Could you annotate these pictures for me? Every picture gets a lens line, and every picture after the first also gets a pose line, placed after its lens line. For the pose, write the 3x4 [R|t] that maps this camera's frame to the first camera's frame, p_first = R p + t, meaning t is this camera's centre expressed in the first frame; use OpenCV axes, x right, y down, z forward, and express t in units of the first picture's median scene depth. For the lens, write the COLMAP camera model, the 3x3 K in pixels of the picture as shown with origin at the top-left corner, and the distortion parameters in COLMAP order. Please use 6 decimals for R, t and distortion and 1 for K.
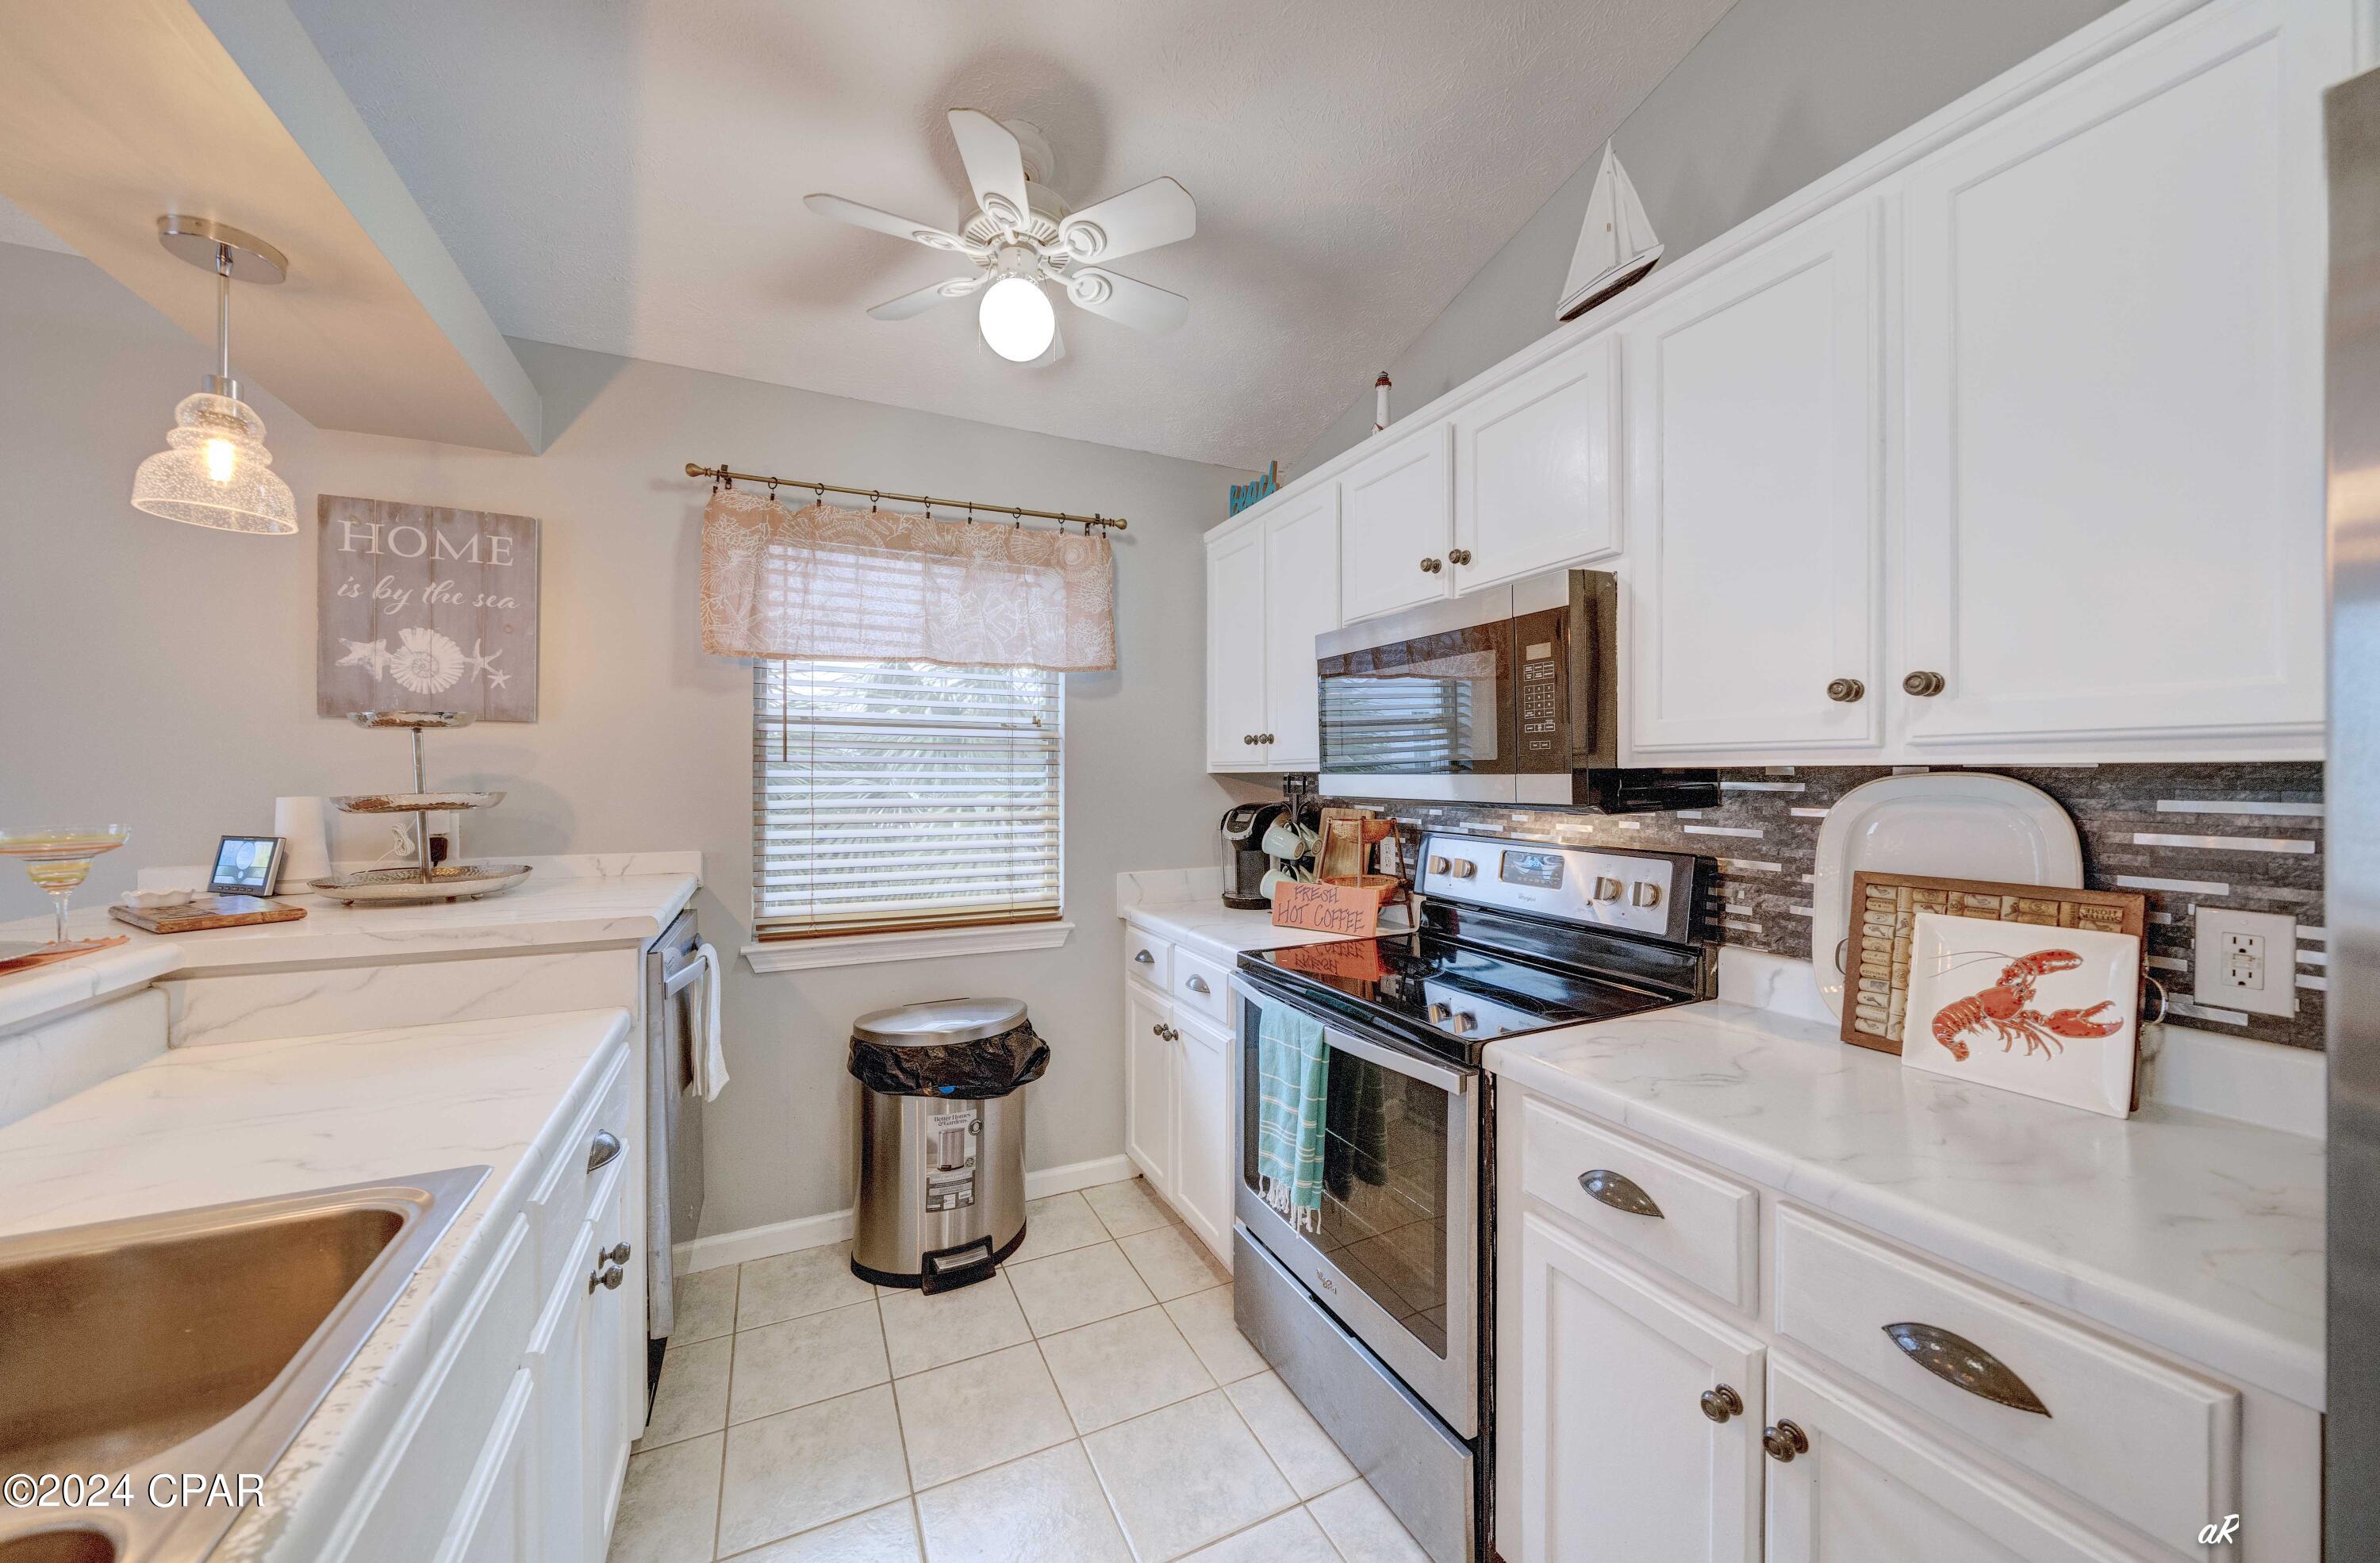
lens RADIAL K [[813.0, 0, 1179.9], [0, 813.0, 775.6], [0, 0, 1]] dist [-0.006795, 0.000090]
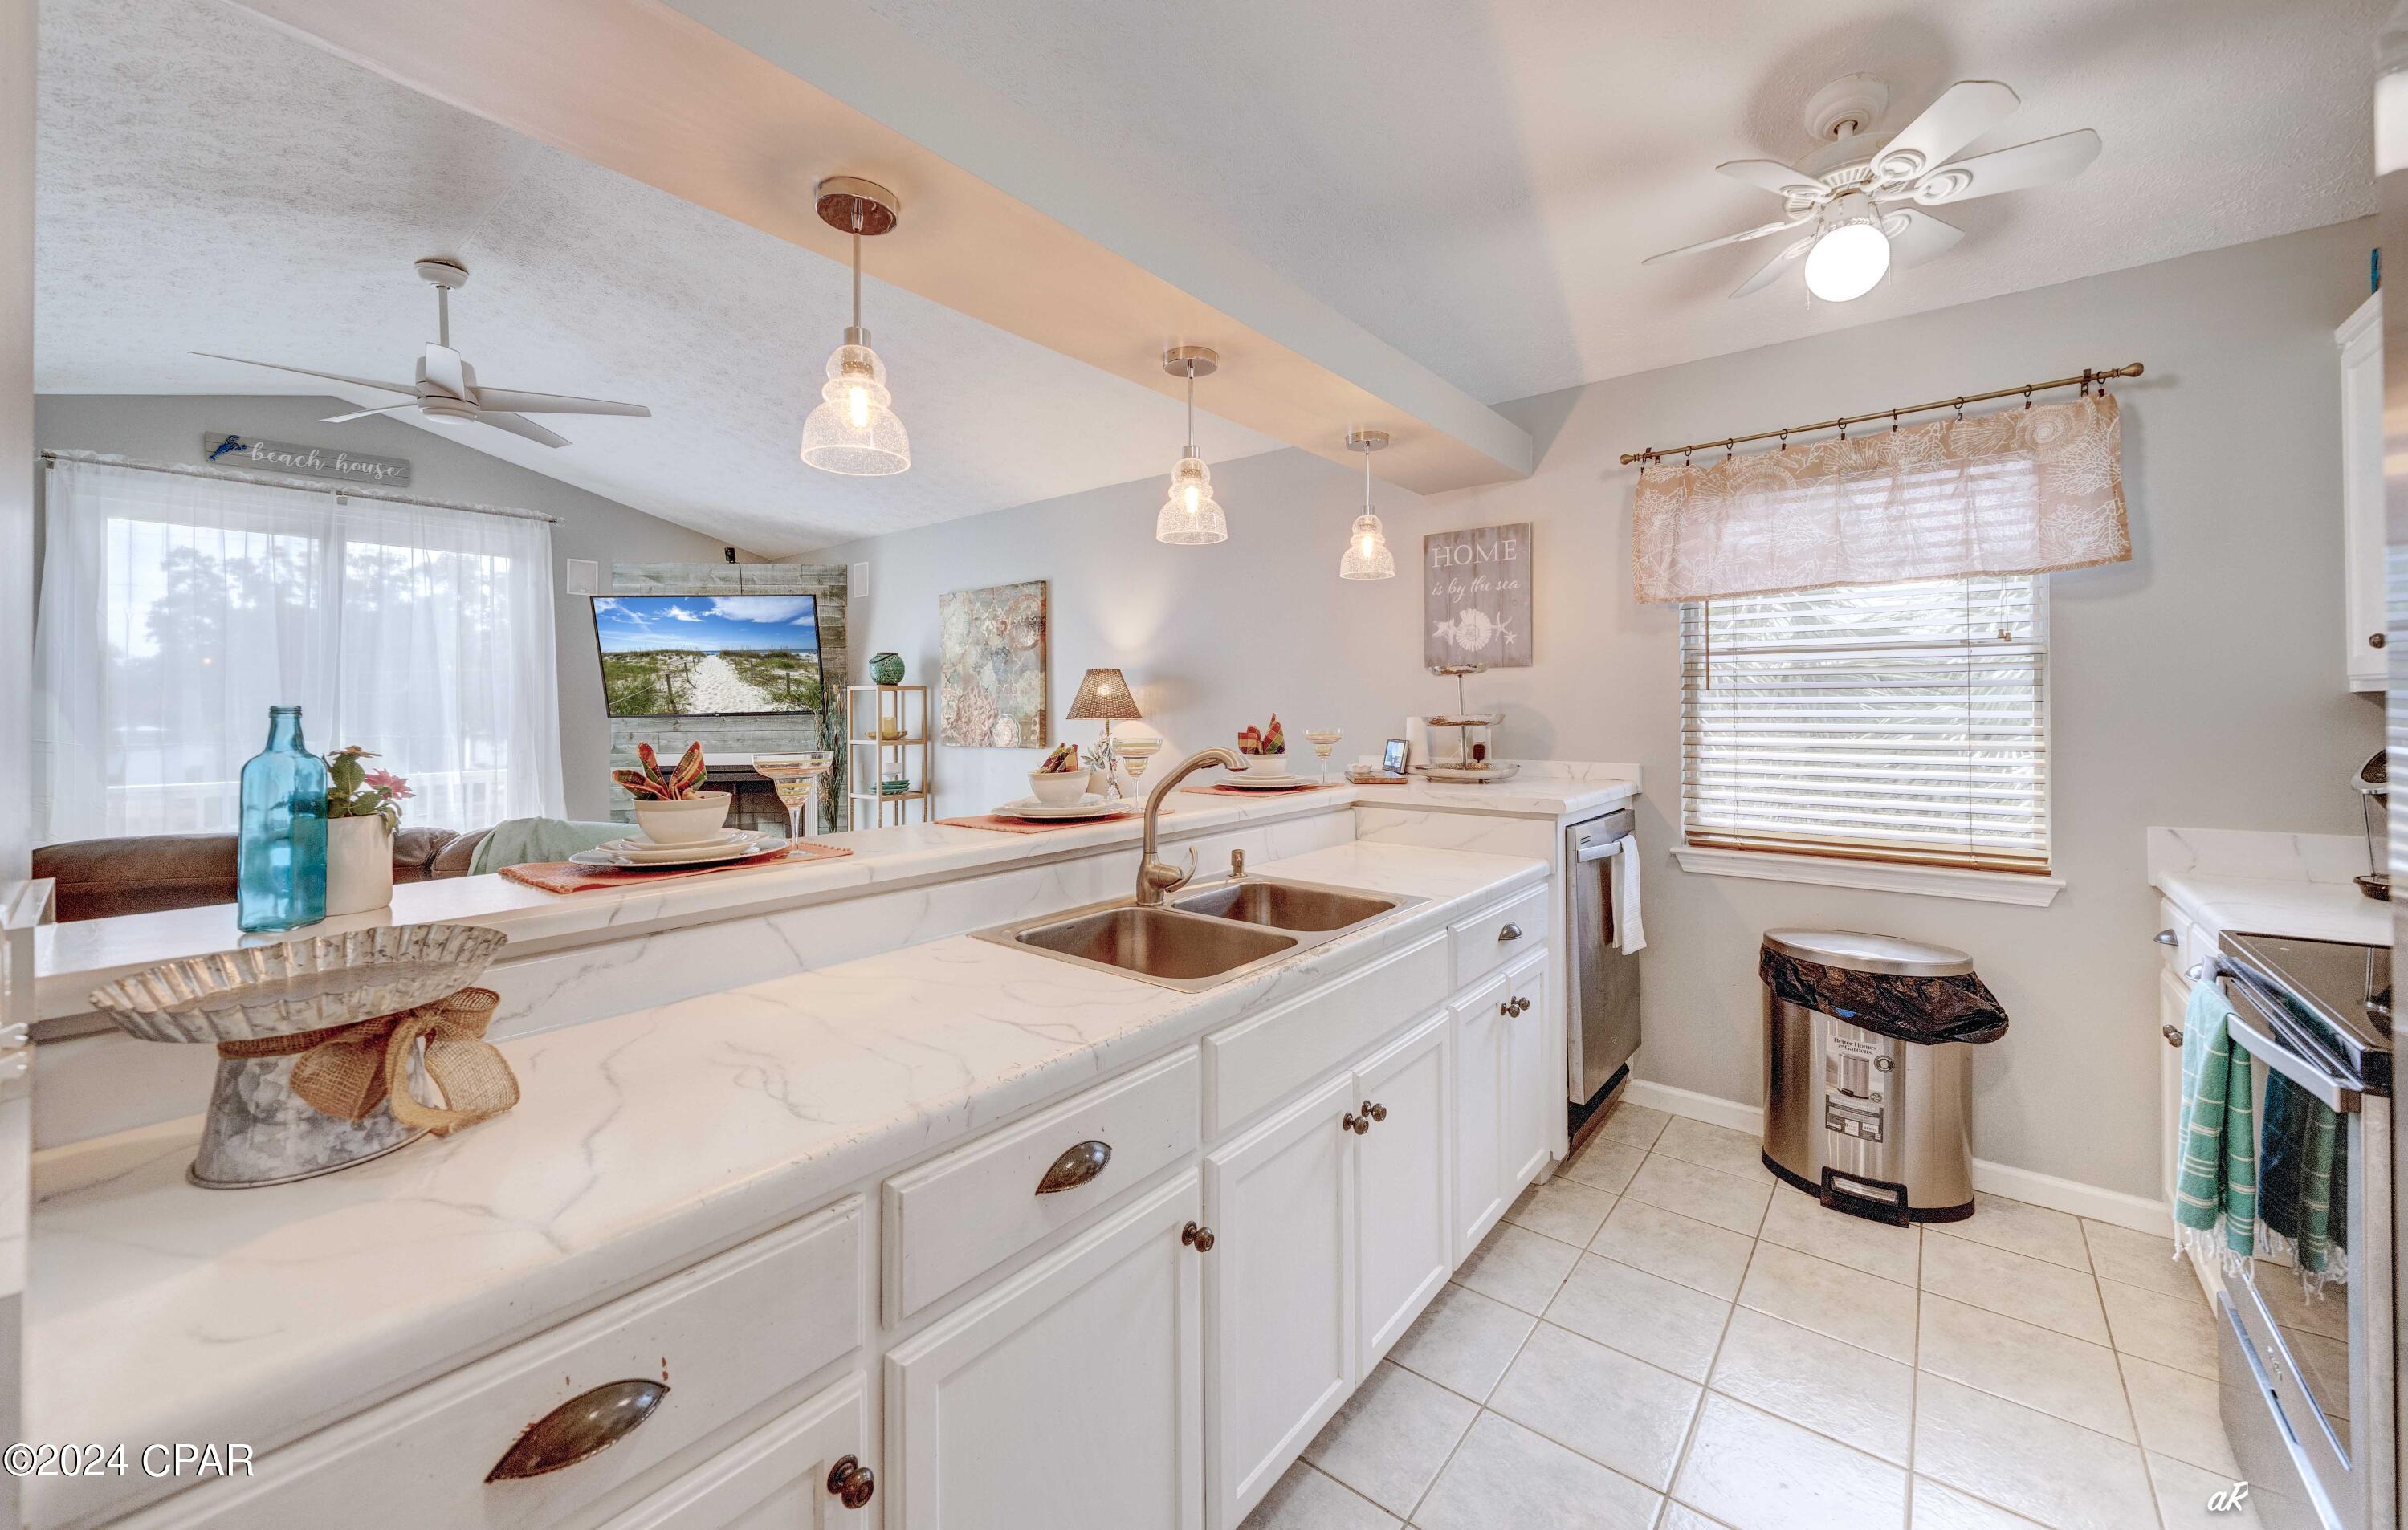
lens RADIAL K [[915.0, 0, 1203.7], [0, 915.0, 702.0], [0, 0, 1]] dist [-0.000619, -0.000270]
pose [[0.426121, -0.008965, -0.904622, 0.396571], [0.008869, 0.999944, -0.005732, 0.001443], [0.904623, -0.005581, 0.426177, -0.195724]]
